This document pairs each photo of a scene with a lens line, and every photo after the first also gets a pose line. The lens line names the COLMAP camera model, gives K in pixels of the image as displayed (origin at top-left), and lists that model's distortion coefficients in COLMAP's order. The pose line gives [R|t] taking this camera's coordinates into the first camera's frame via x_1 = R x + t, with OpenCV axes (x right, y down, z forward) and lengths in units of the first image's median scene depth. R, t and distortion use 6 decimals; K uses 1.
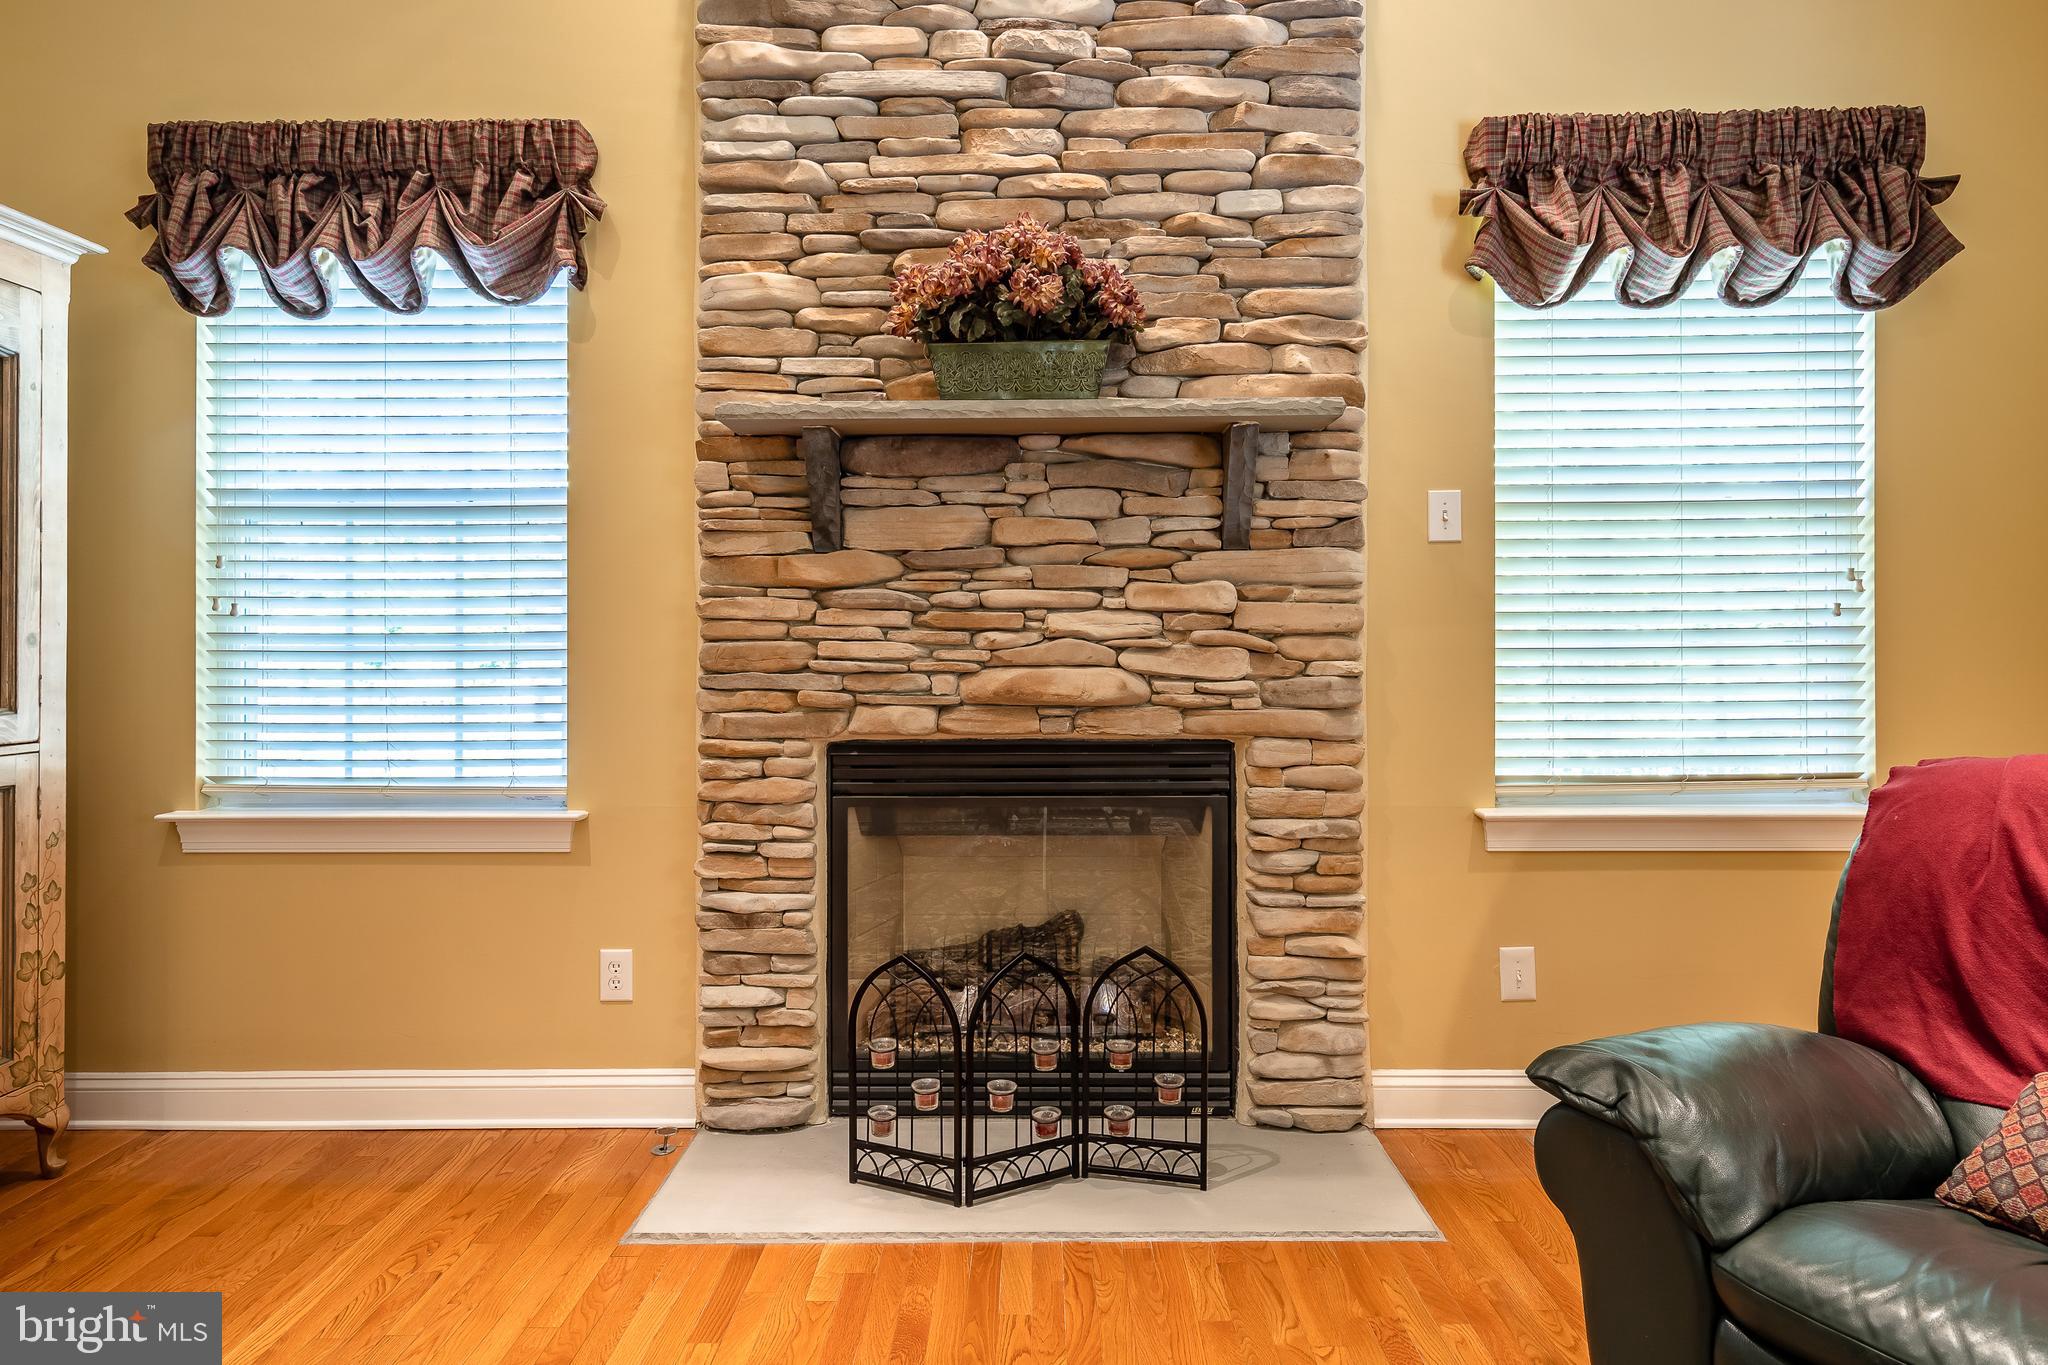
lens RADIAL K [[1164.3, 0, 1024.7], [0, 1164.3, 649.8], [0, 0, 1]] dist [0.004772, 0.001686]
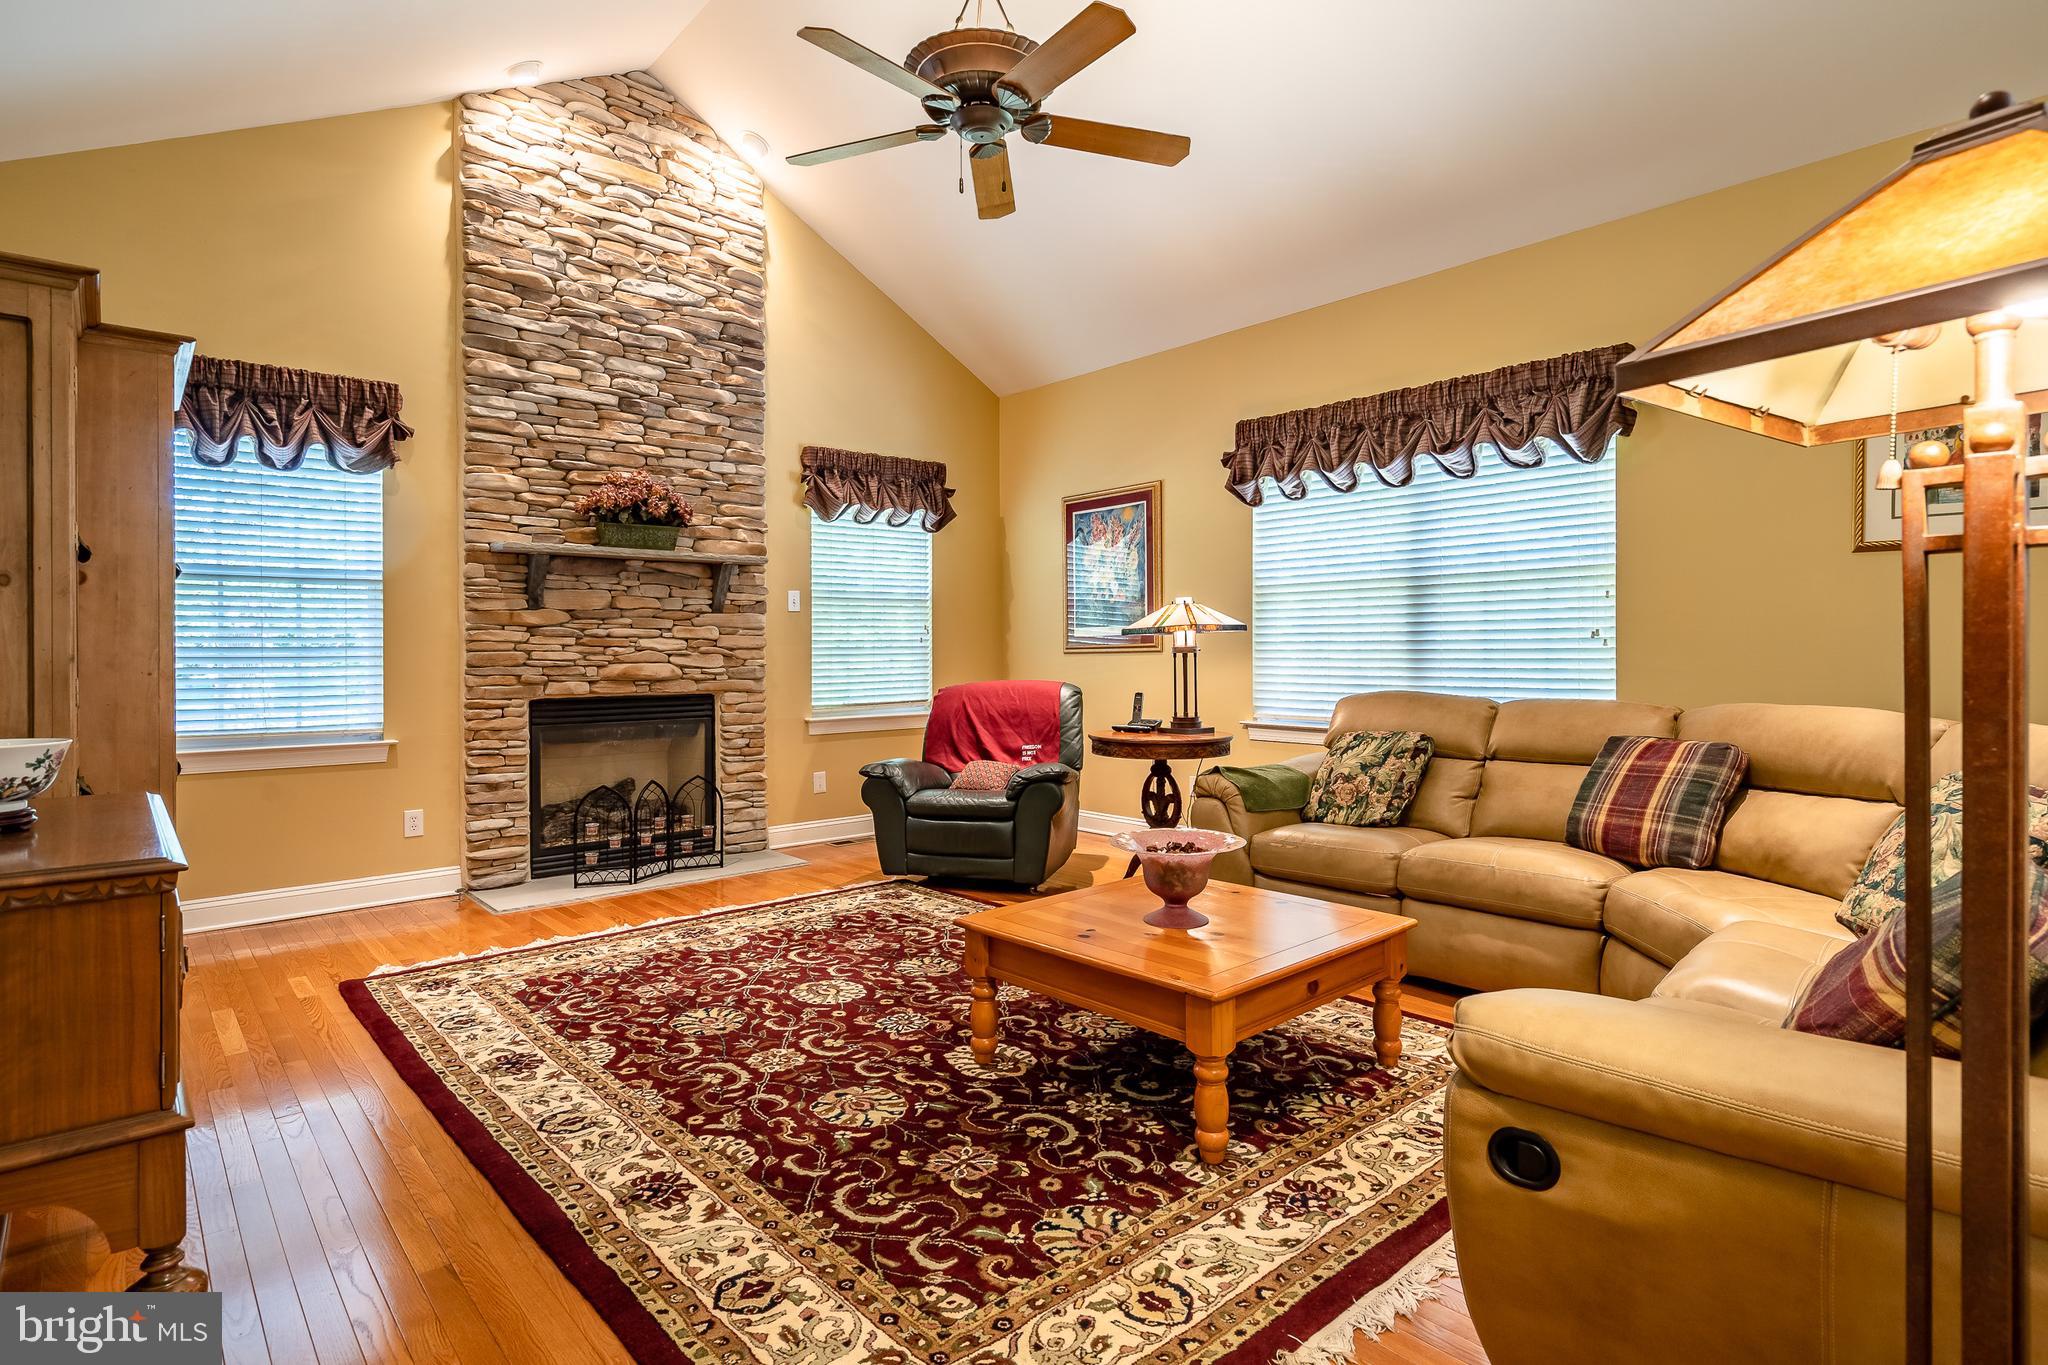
lens RADIAL K [[1047.0, 0, 1026.0], [0, 1047.0, 668.4], [0, 0, 1]] dist [0.000993, 0.000381]
pose [[0.742416, -0.010950, 0.669850, -0.784028], [-0.001244, 0.999842, 0.017724, -0.011623], [-0.669939, -0.013992, 0.742285, -1.010652]]
